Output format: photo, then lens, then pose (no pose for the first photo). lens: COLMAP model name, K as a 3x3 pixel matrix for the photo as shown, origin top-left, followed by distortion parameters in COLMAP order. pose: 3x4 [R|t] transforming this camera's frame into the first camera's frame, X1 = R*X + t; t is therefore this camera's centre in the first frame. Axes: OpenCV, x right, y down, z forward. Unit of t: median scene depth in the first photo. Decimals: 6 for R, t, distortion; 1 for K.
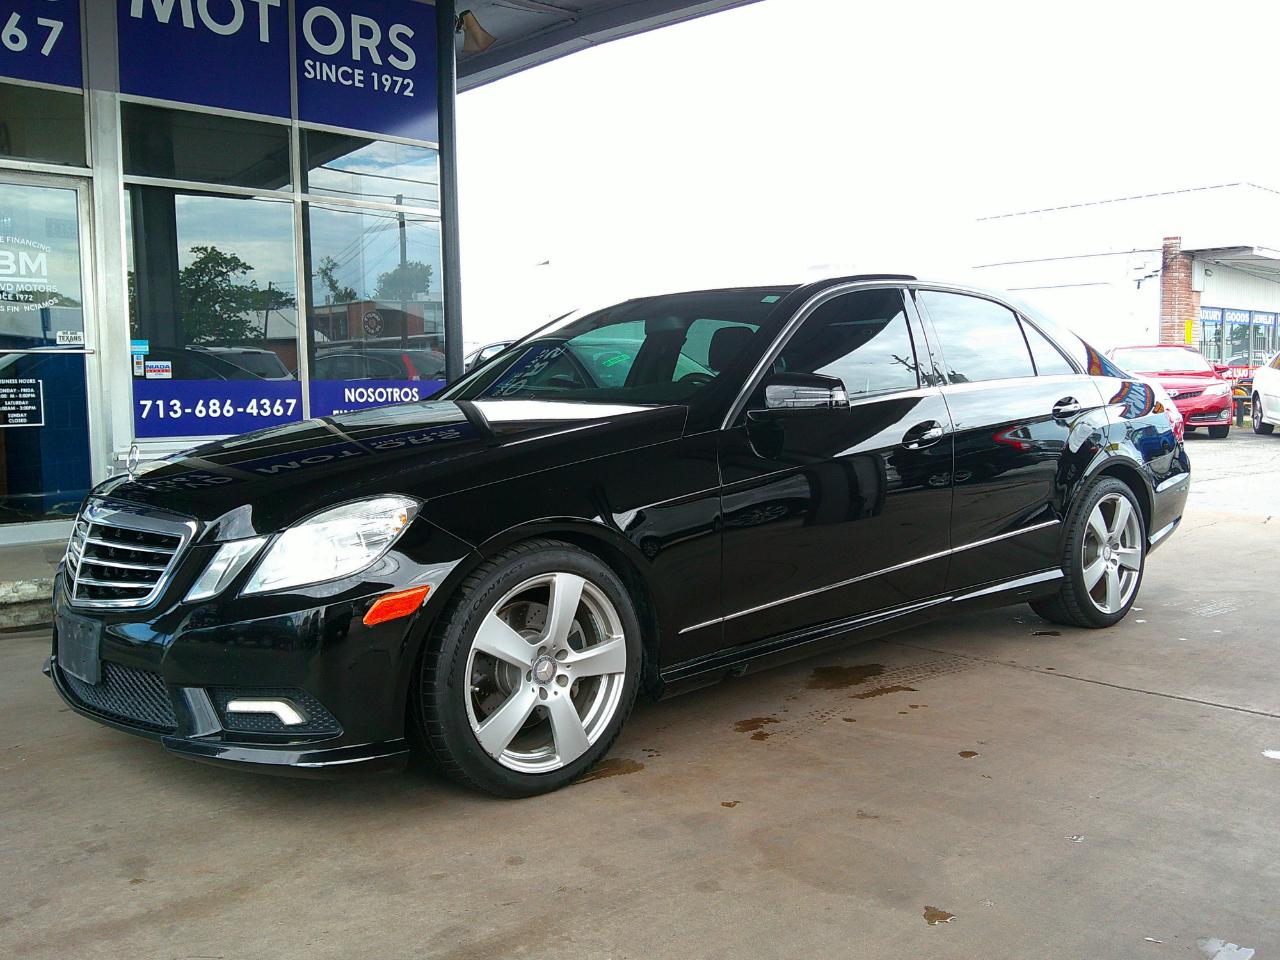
lens RADIAL K [[1188.0, 0, 660.6], [0, 1188.0, 476.1], [0, 0, 1]] dist [-0.034082, 0.019156]
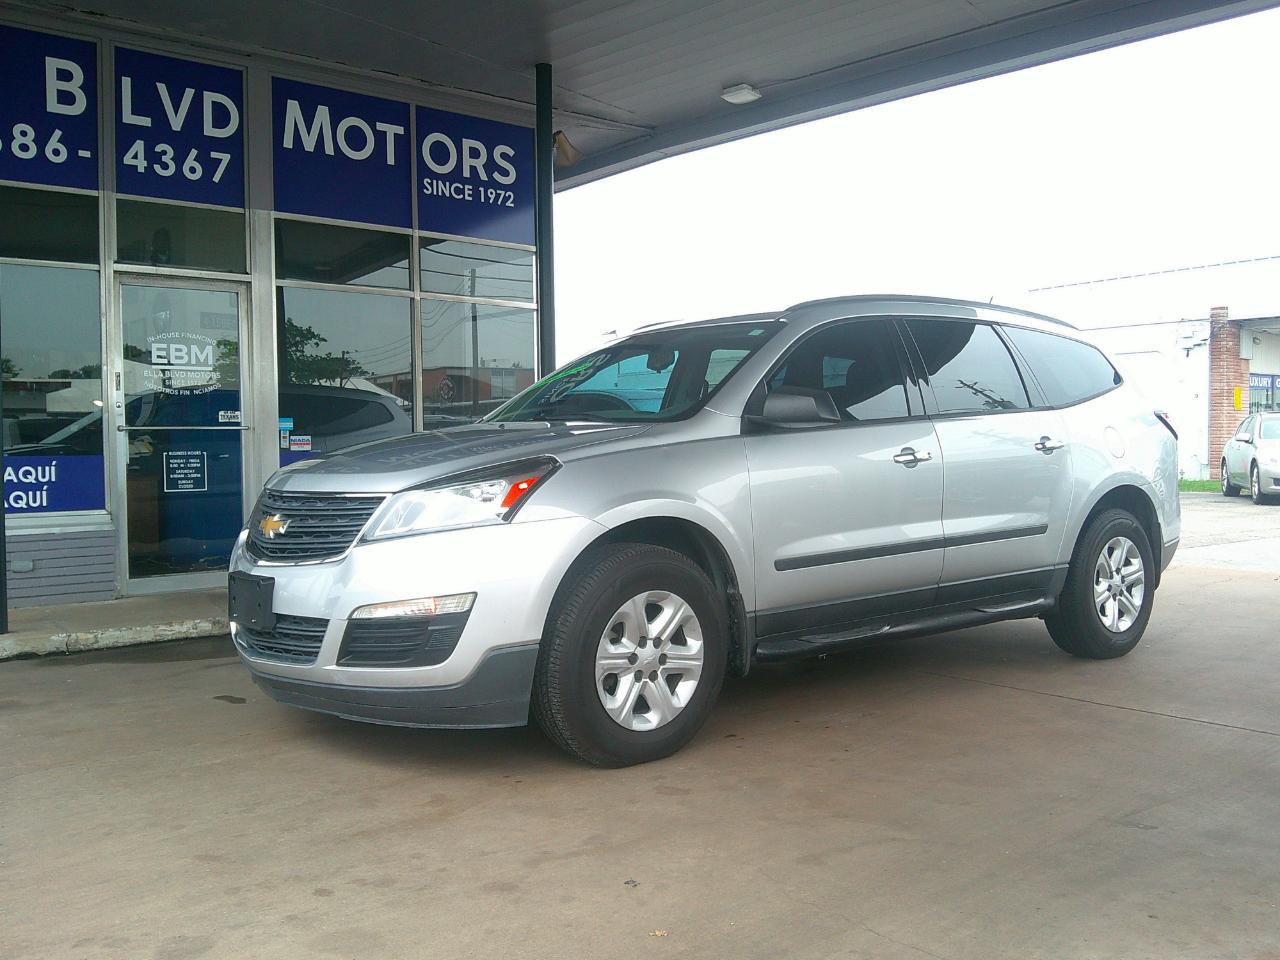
lens RADIAL K [[1173.7, 0, 659.2], [0, 1173.7, 474.1], [0, 0, 1]] dist [0.060136, -0.192336]
pose [[0.998571, 0.000788, -0.053437, -0.005499], [-0.003678, 0.998534, -0.054005, 0.002971], [0.053316, 0.054125, 0.997110, -0.147527]]
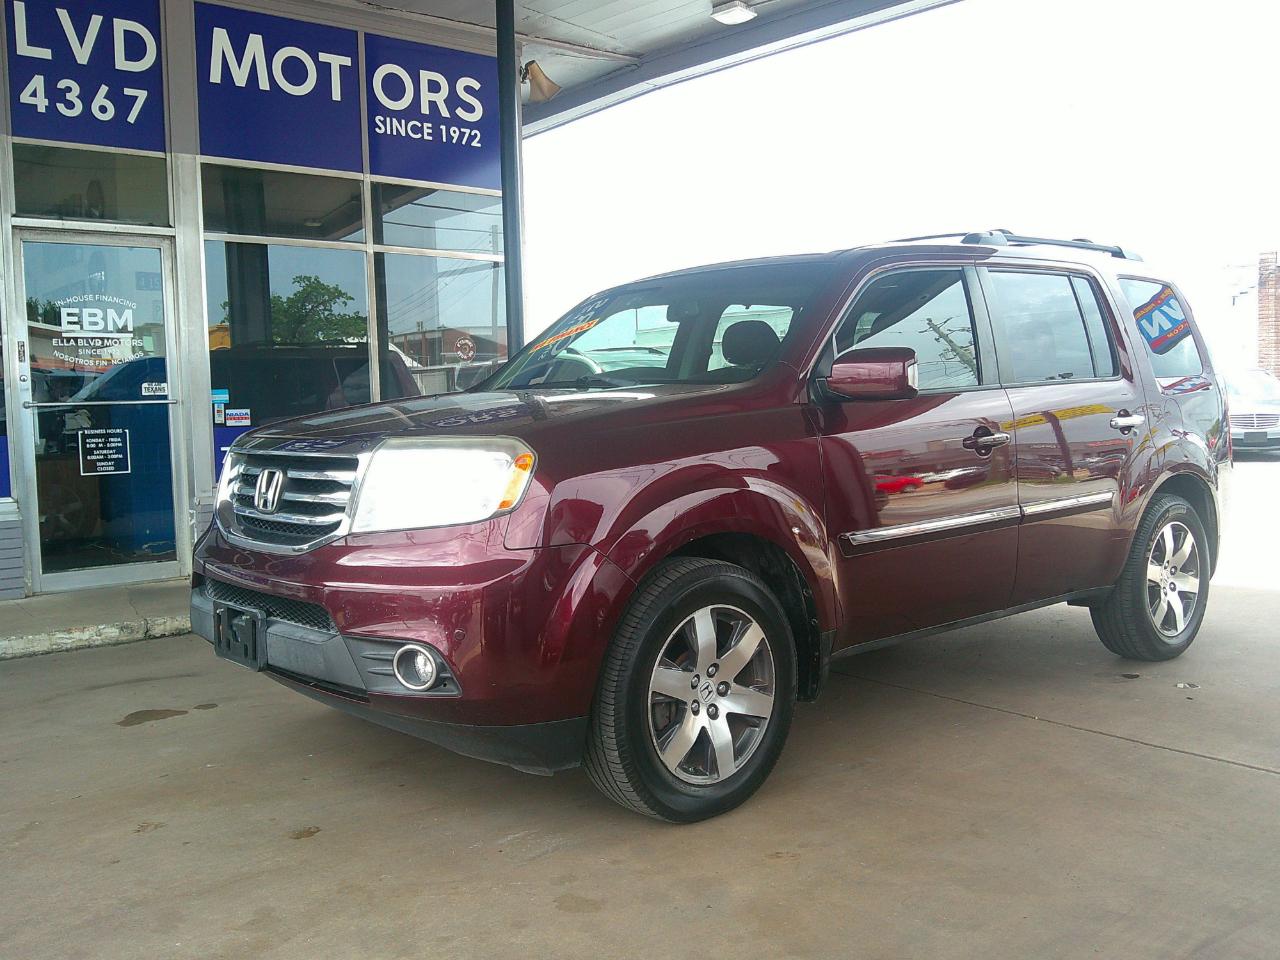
lens RADIAL K [[1184.4, 0, 658.3], [0, 1184.4, 476.2], [0, 0, 1]] dist [-0.005953, -0.033289]
pose [[0.996748, -0.007824, -0.080206, 0.029460], [0.006548, 0.999848, -0.016159, -0.018263], [0.080320, 0.015581, 0.996647, -0.013114]]
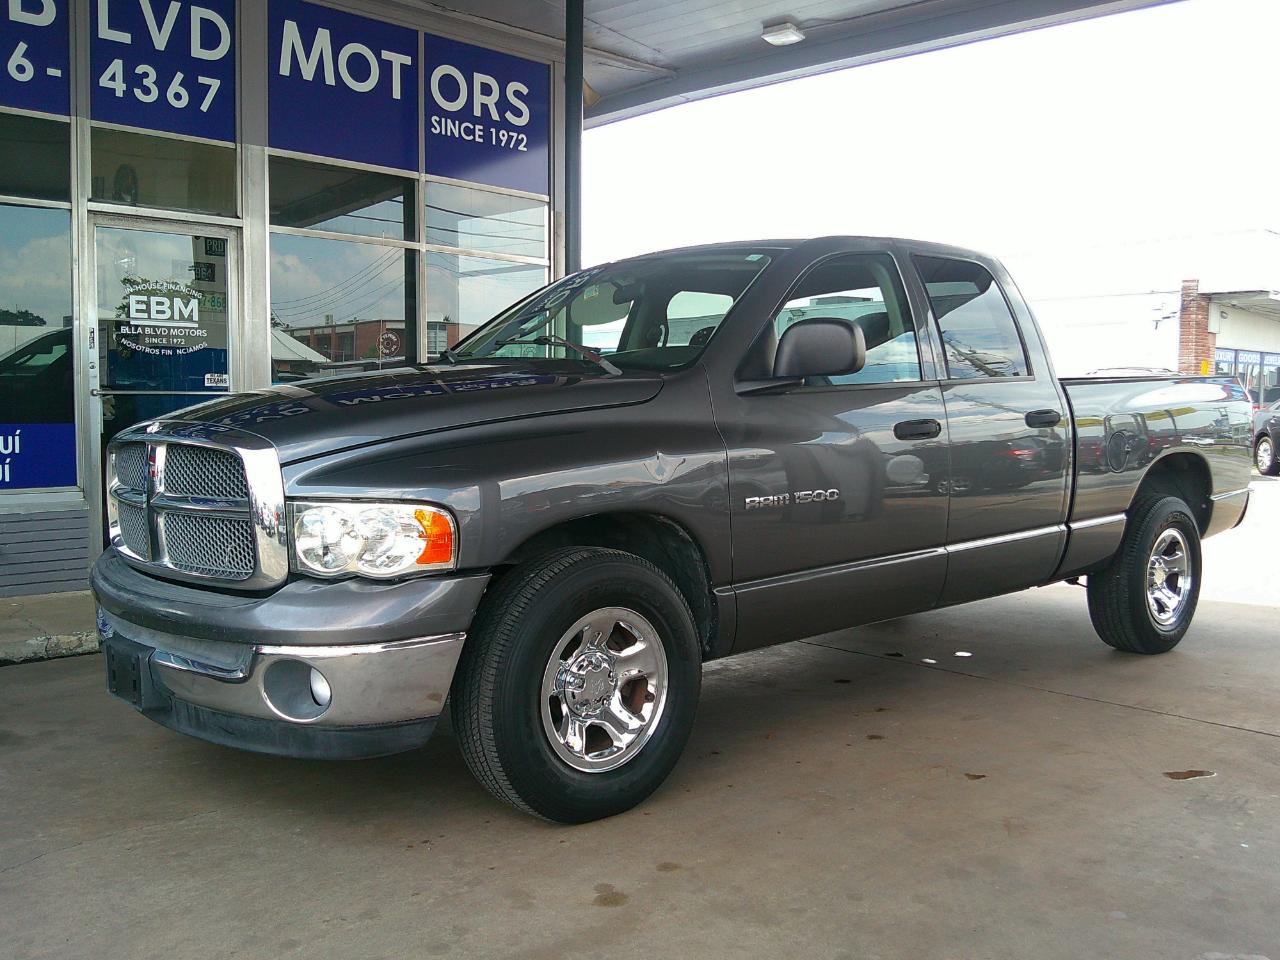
lens RADIAL K [[1184.8, 0, 661.3], [0, 1184.8, 471.6], [0, 0, 1]] dist [0.009536, -0.069202]
pose [[0.999762, 0.017066, 0.013615, -0.113340], [-0.016764, 0.999617, -0.022030, -0.018734], [-0.013986, 0.021797, 0.999665, -0.049369]]
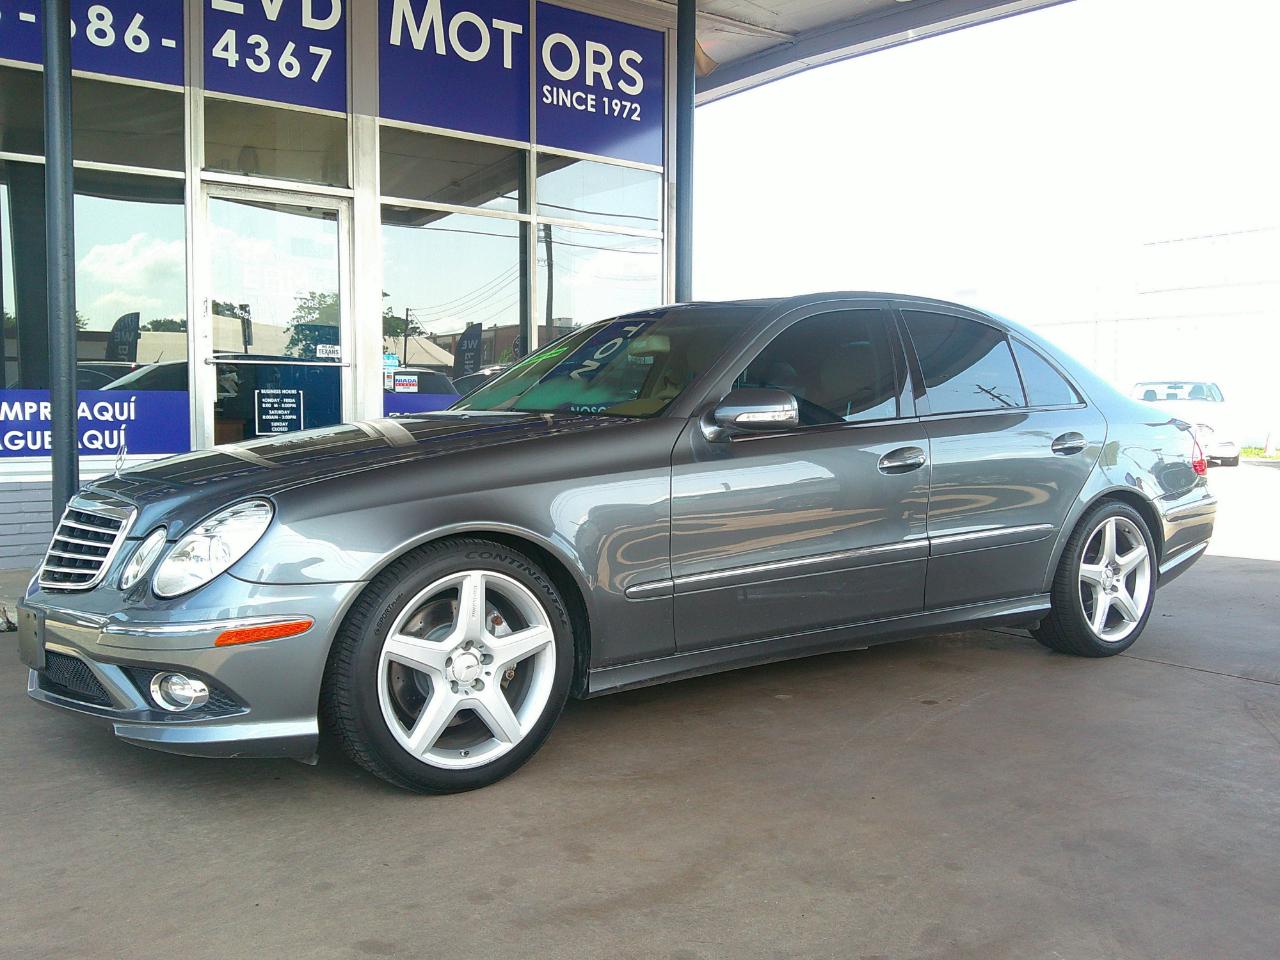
lens RADIAL K [[1174.5, 0, 652.8], [0, 1174.5, 474.7], [0, 0, 1]] dist [0.082014, -0.234205]
pose [[0.994093, 0.021299, -0.106425, -0.094493], [-0.023683, 0.999495, -0.021185, 0.007526], [0.105920, 0.023580, 0.994095, -0.009479]]
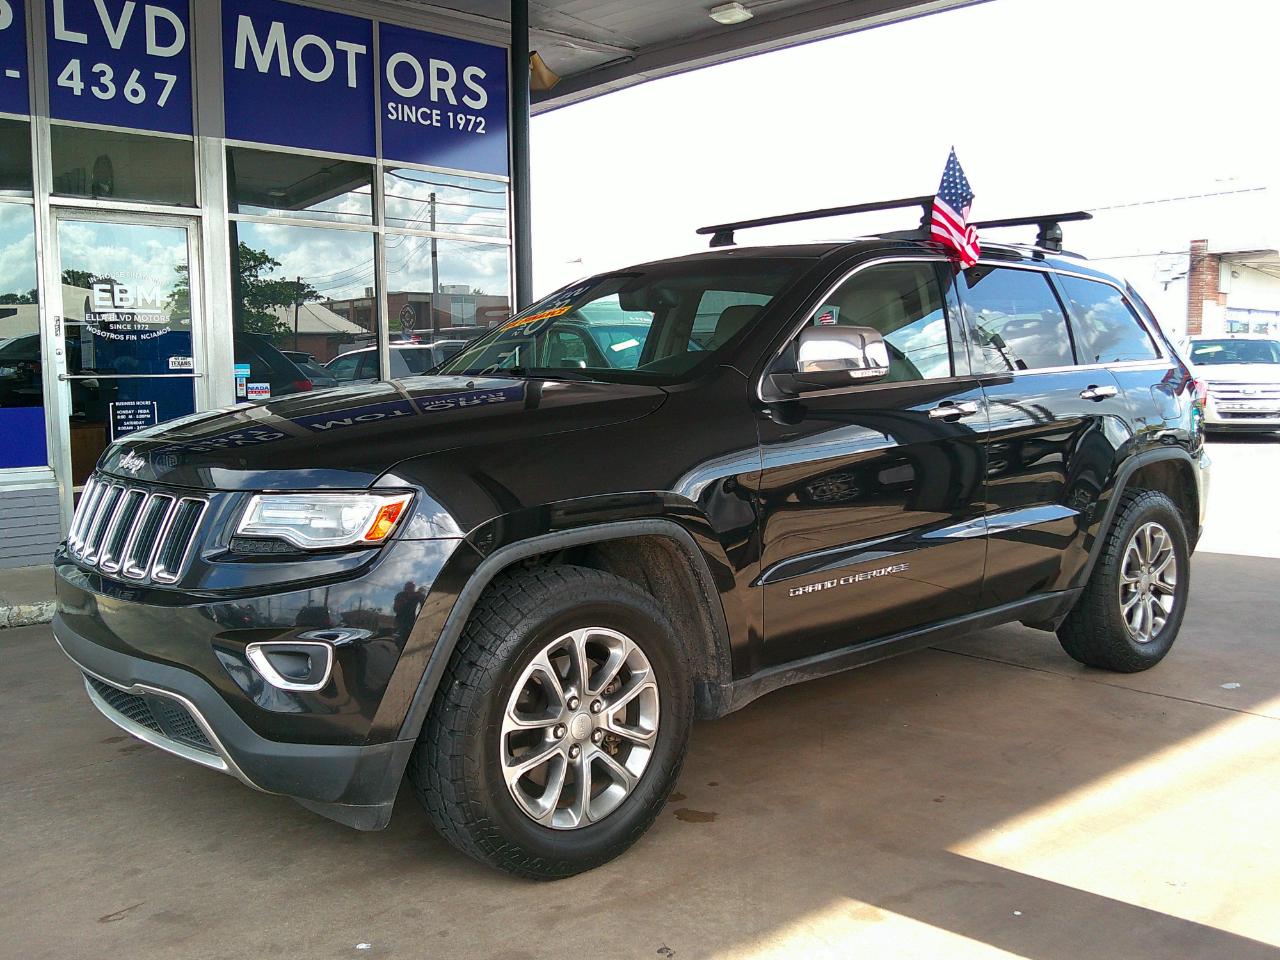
lens RADIAL K [[1184.8, 0, 661.3], [0, 1184.8, 471.6], [0, 0, 1]] dist [0.009536, -0.069202]
pose [[0.999809, 0.002908, -0.019330, -0.030855], [-0.002812, 0.999984, 0.004976, -0.021771], [0.019345, -0.004921, 0.999801, -0.087686]]
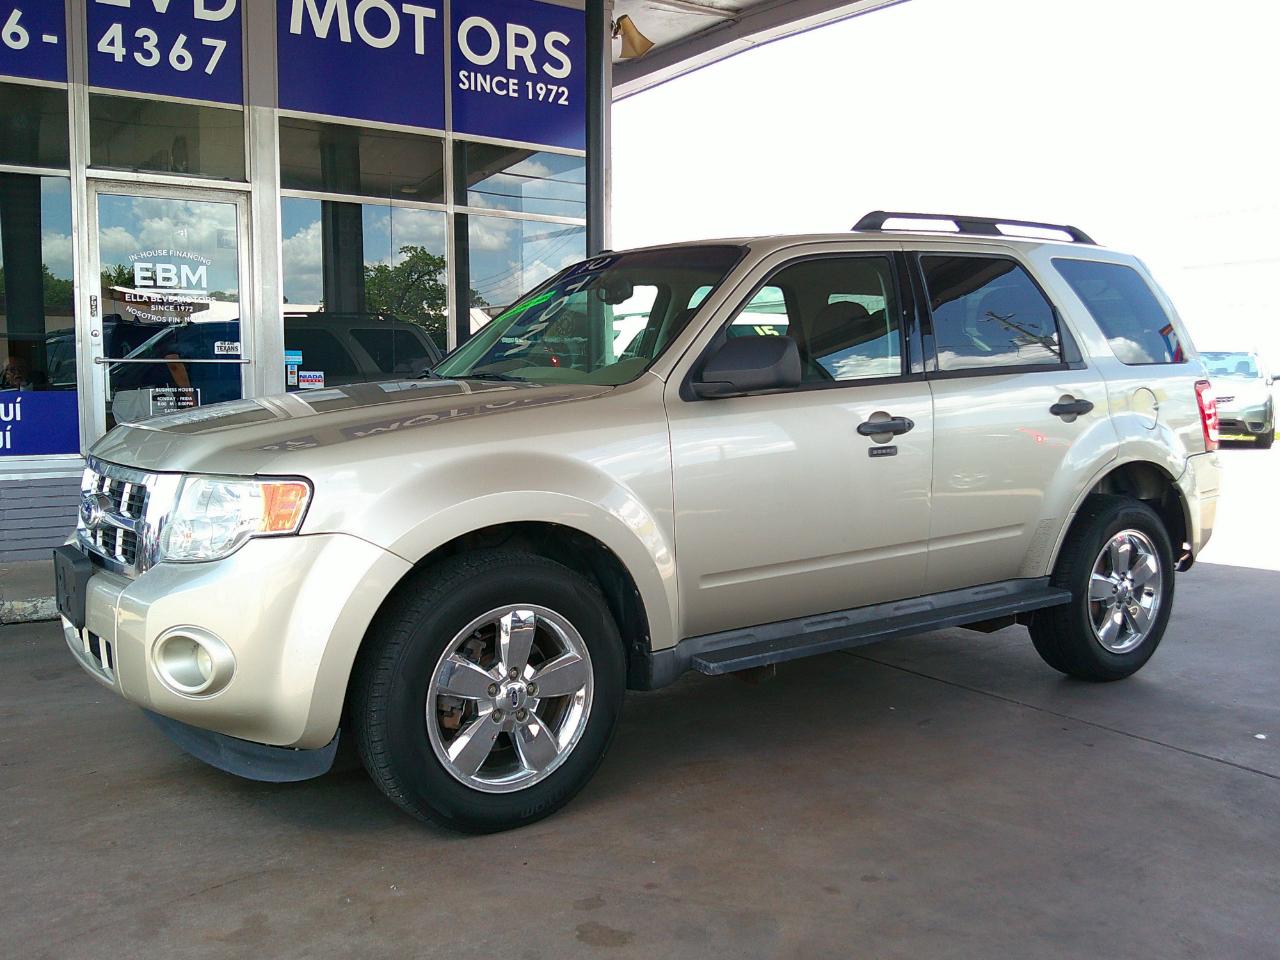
lens RADIAL K [[1183.7, 0, 650.2], [0, 1183.7, 479.5], [0, 0, 1]] dist [0.016180, -0.074681]
pose [[0.985561, 0.028247, -0.166946, 0.037810], [-0.027483, 0.999599, 0.006885, -0.018463], [0.167074, -0.002198, 0.985942, 0.037464]]
